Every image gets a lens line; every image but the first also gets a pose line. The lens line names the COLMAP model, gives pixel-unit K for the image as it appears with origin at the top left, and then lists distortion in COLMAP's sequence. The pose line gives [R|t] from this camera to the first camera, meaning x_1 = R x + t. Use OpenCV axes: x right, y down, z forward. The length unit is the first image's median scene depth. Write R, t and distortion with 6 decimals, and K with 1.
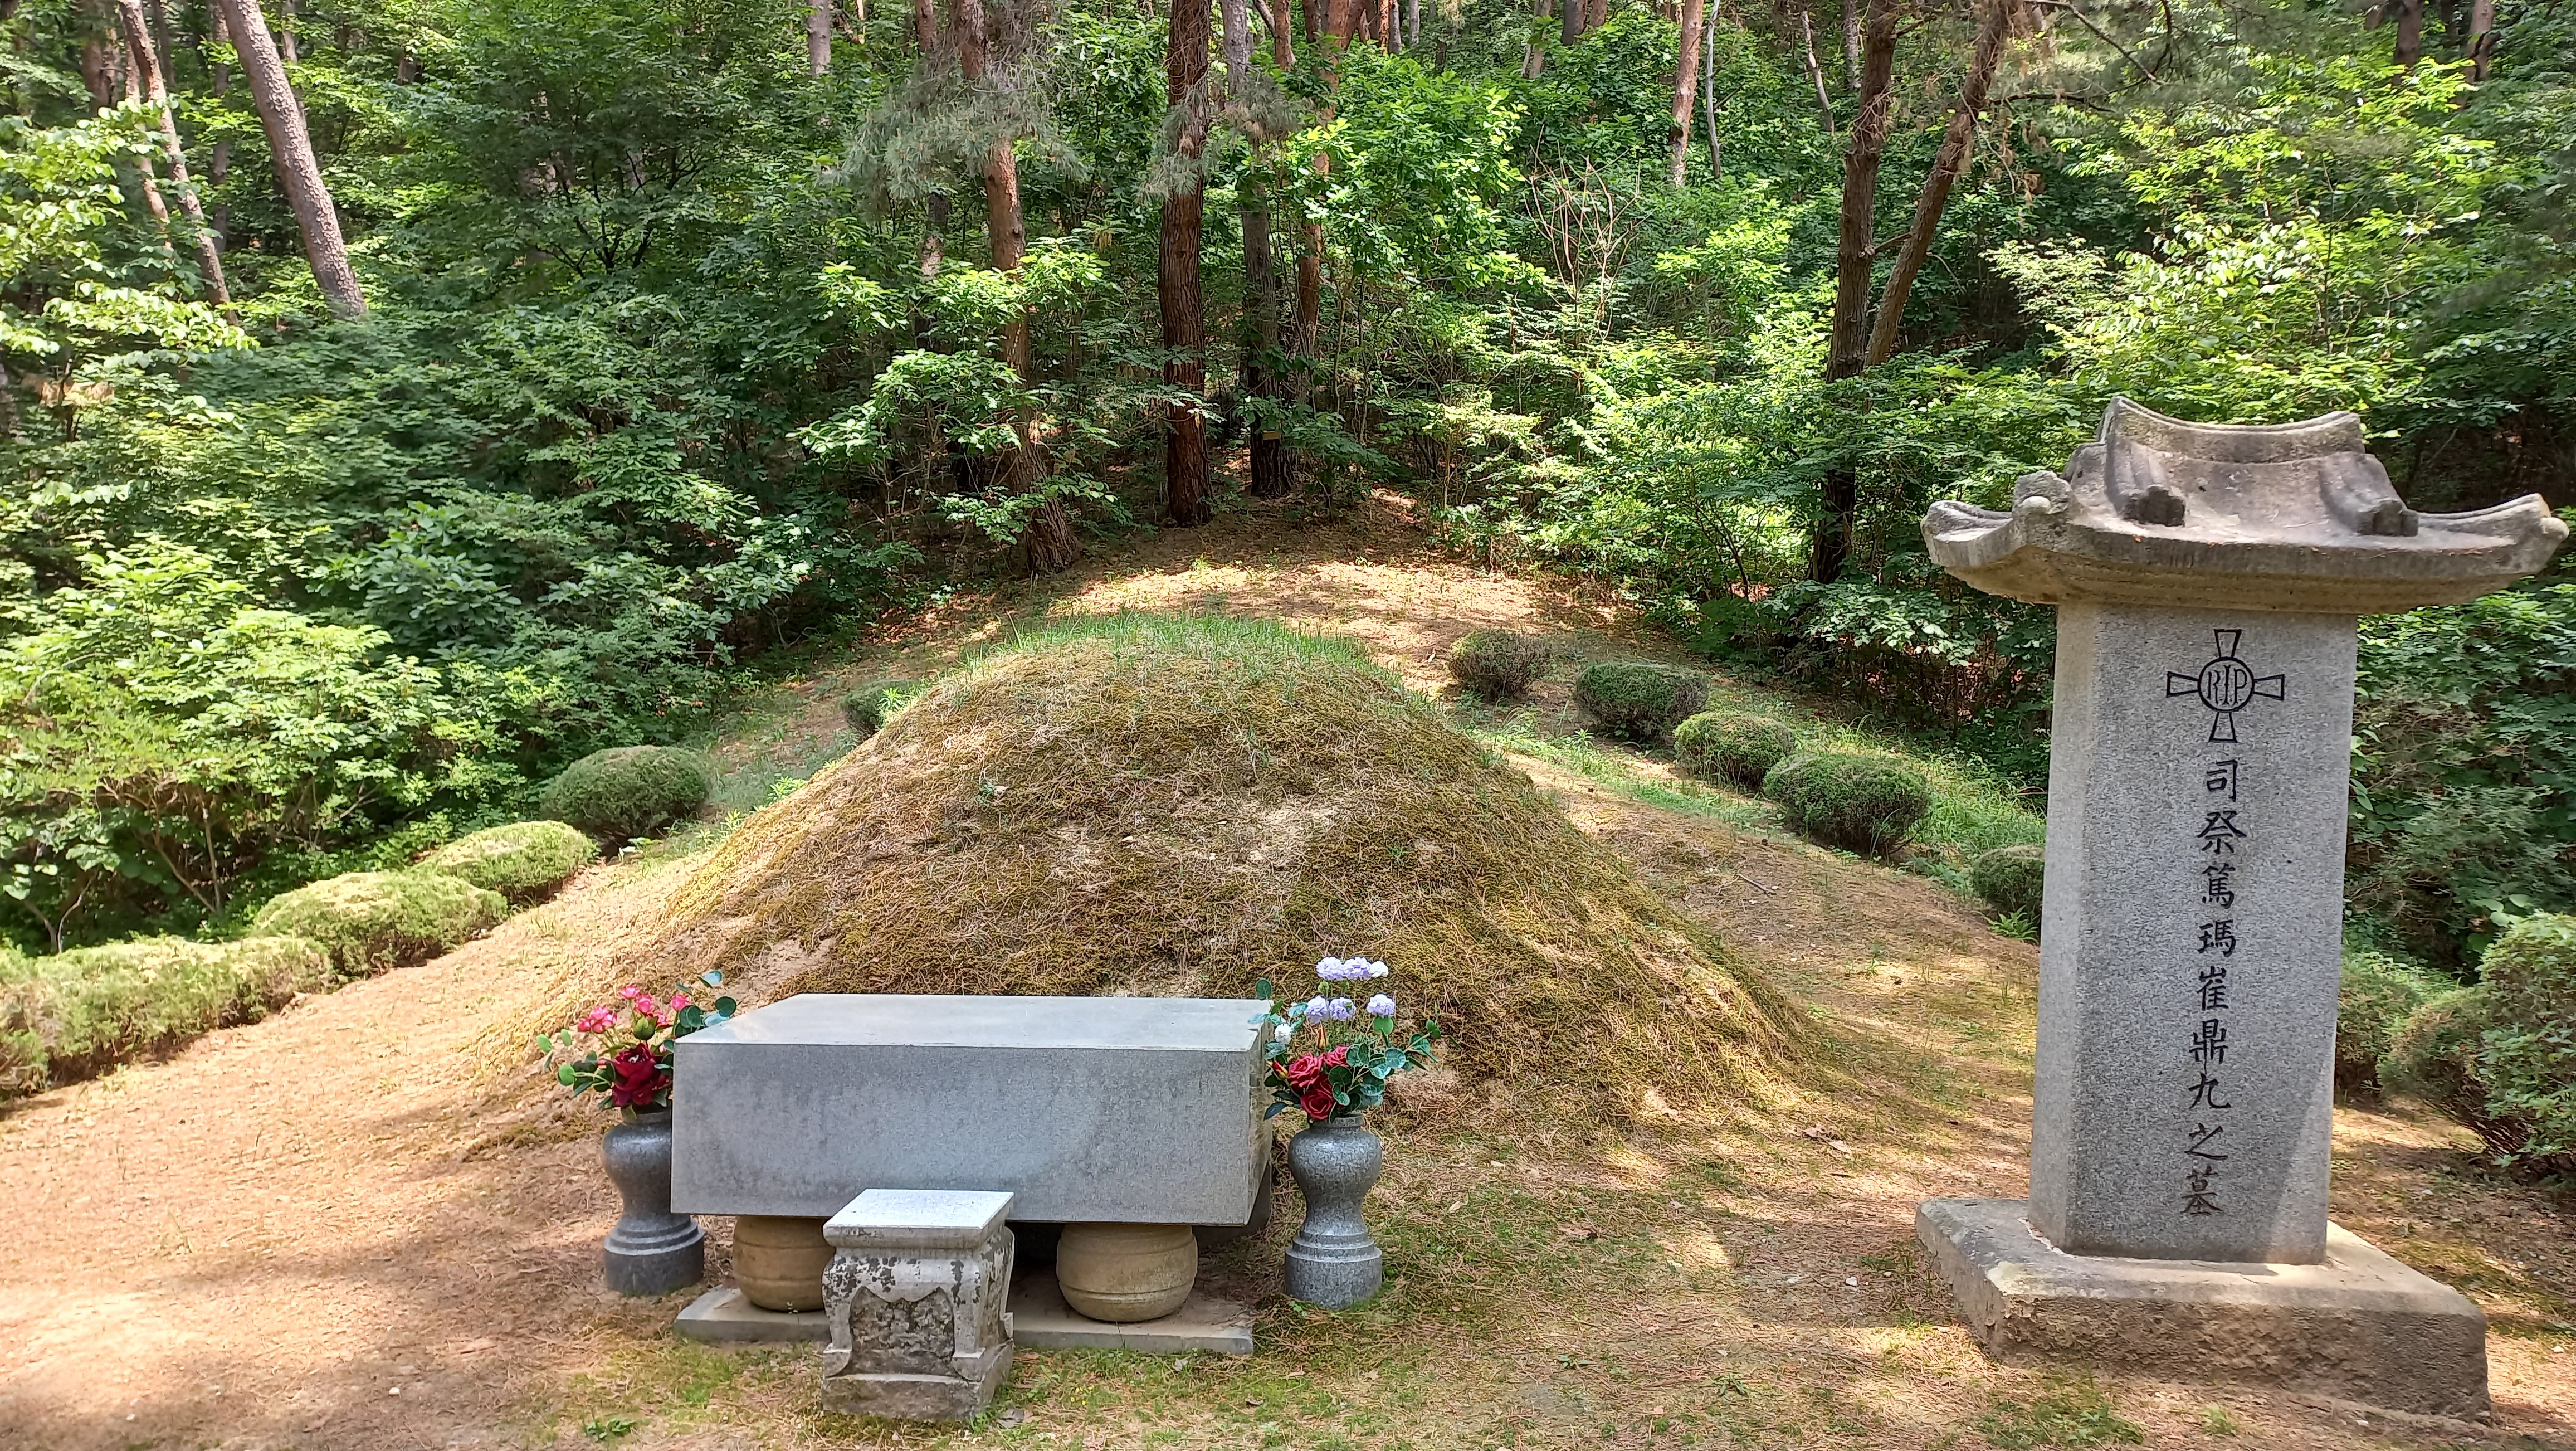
lens RADIAL K [[1762.1, 0, 1270.7], [0, 1762.1, 724.8], [0, 0, 1]] dist [0.051632, -0.000948]
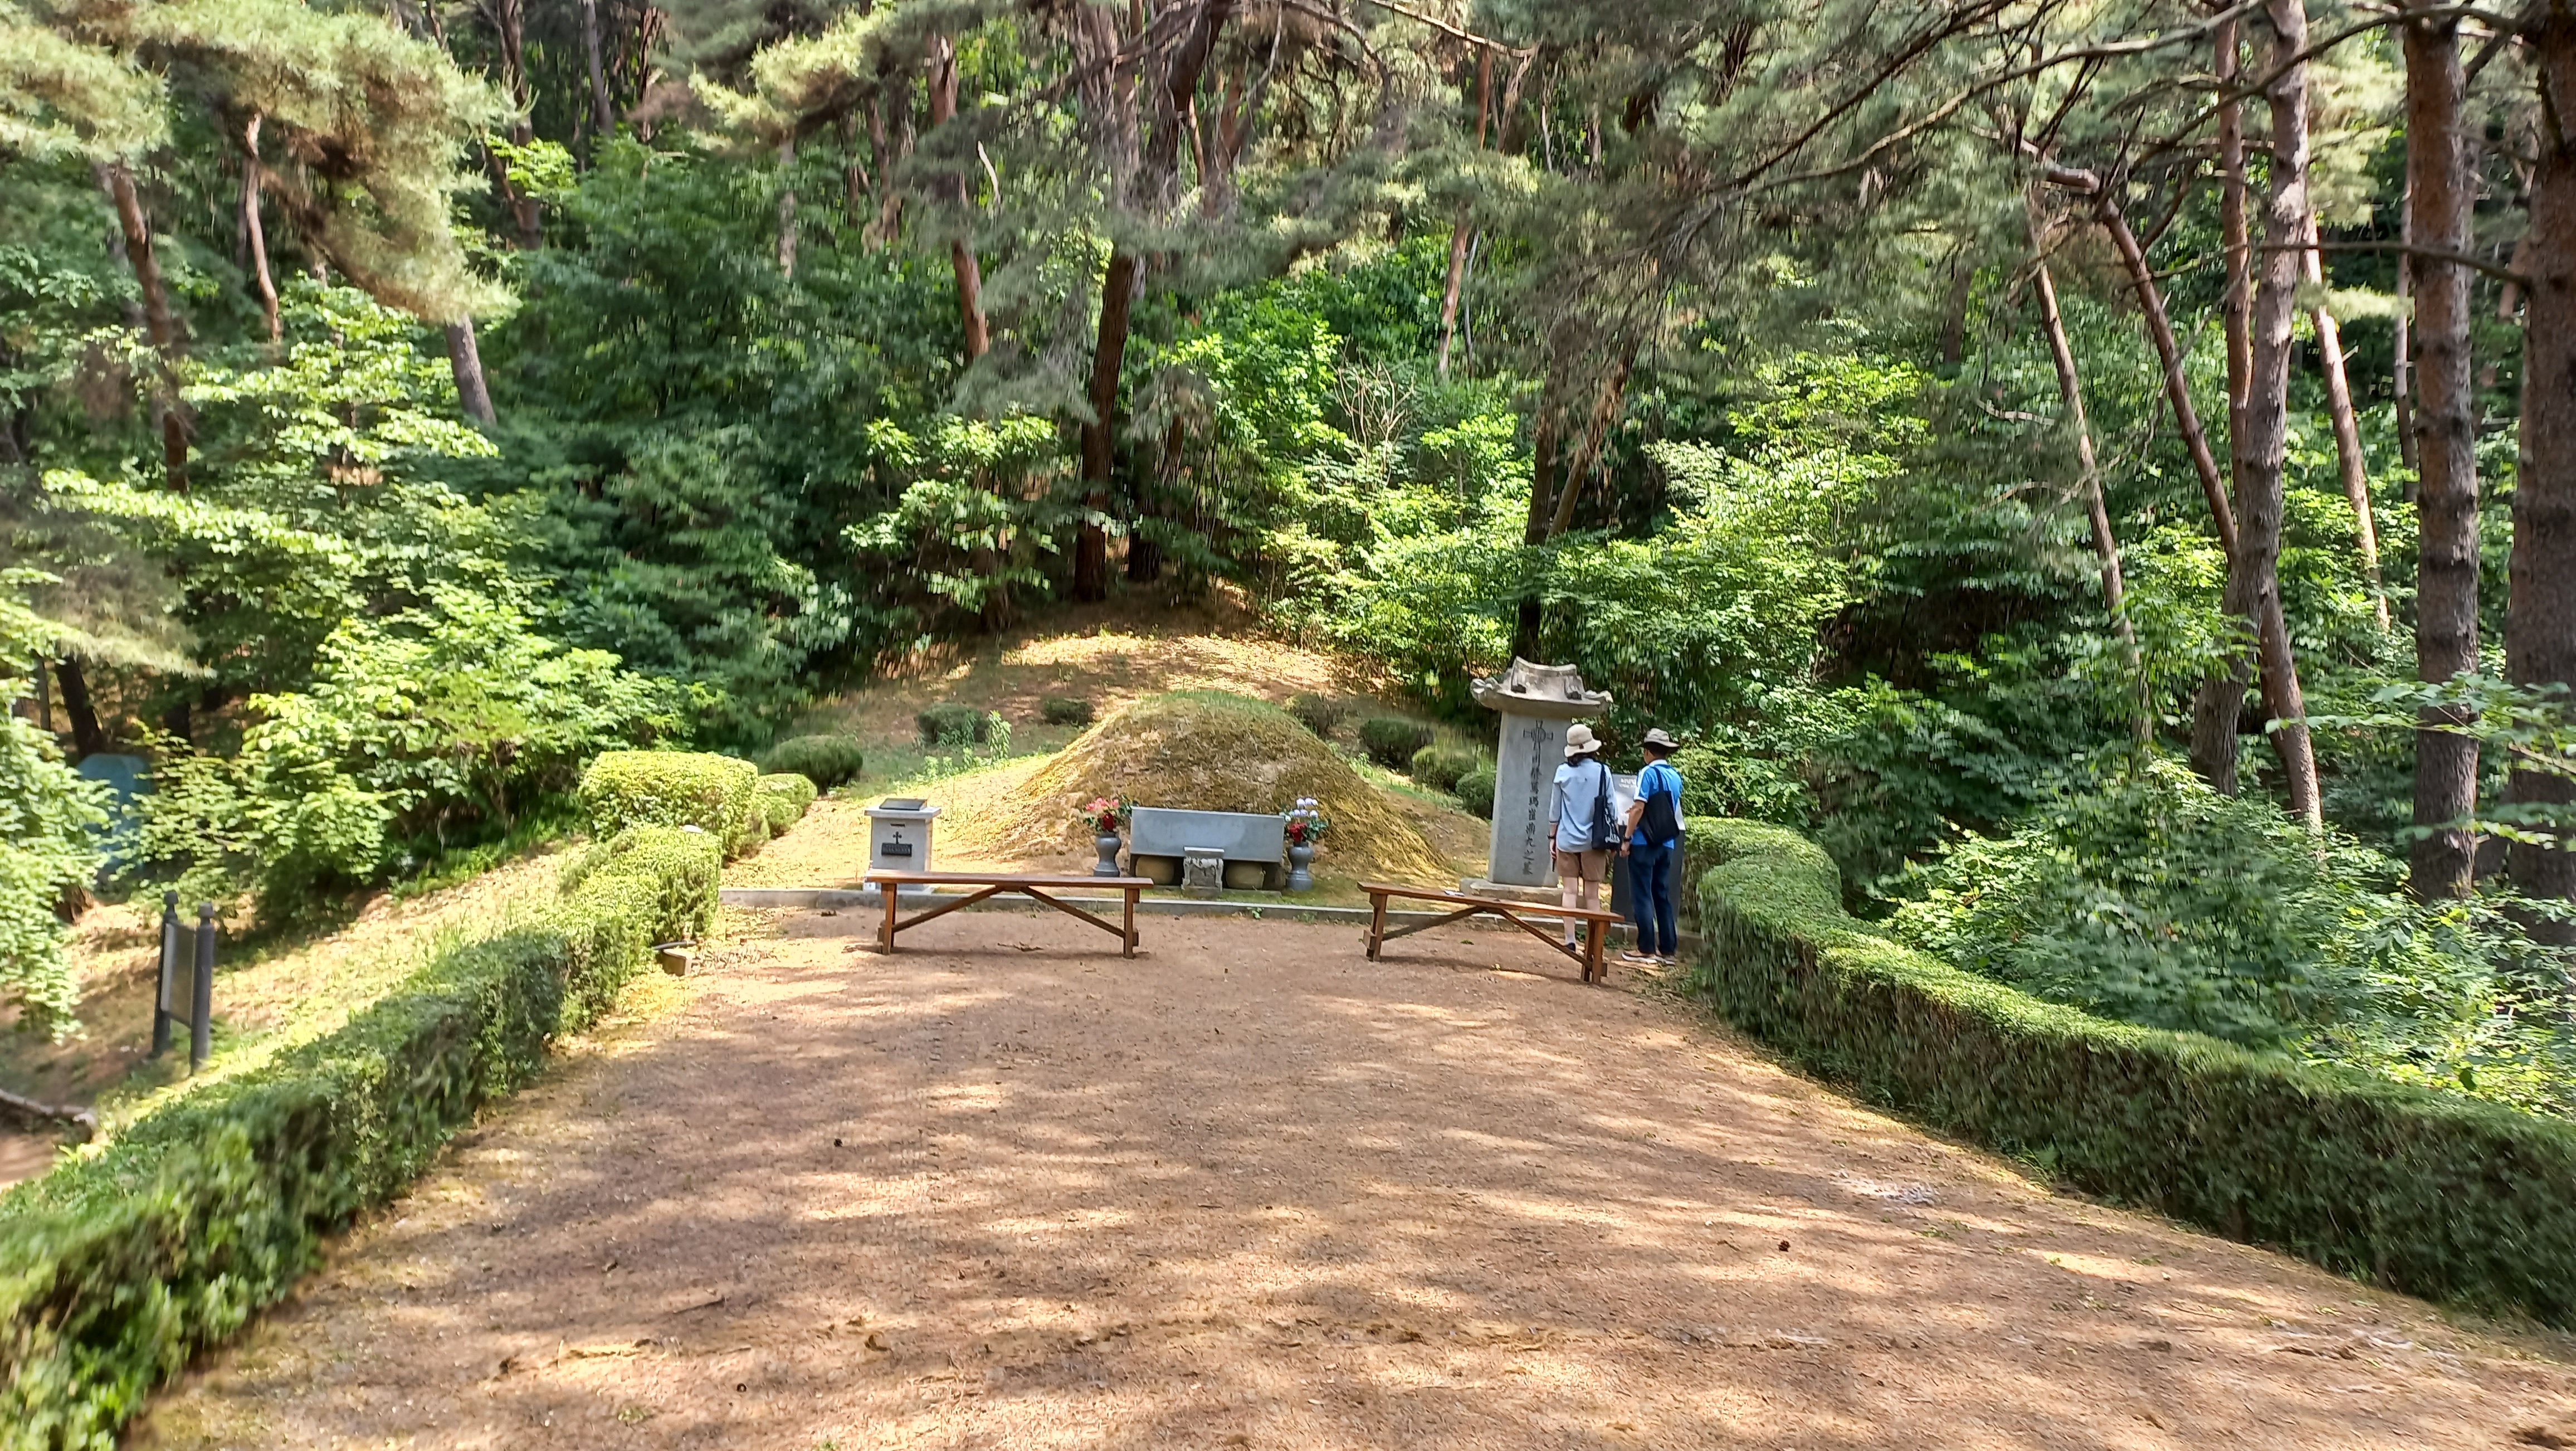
lens RADIAL K [[1762.1, 0, 1292.8], [0, 1762.1, 717.1], [0, 0, 1]] dist [0.051632, -0.000948]
pose [[0.988355, 0.054279, 0.142158, -0.091253], [-0.050562, 0.998281, -0.029630, 0.013436], [-0.143522, 0.022097, 0.989400, -0.462865]]
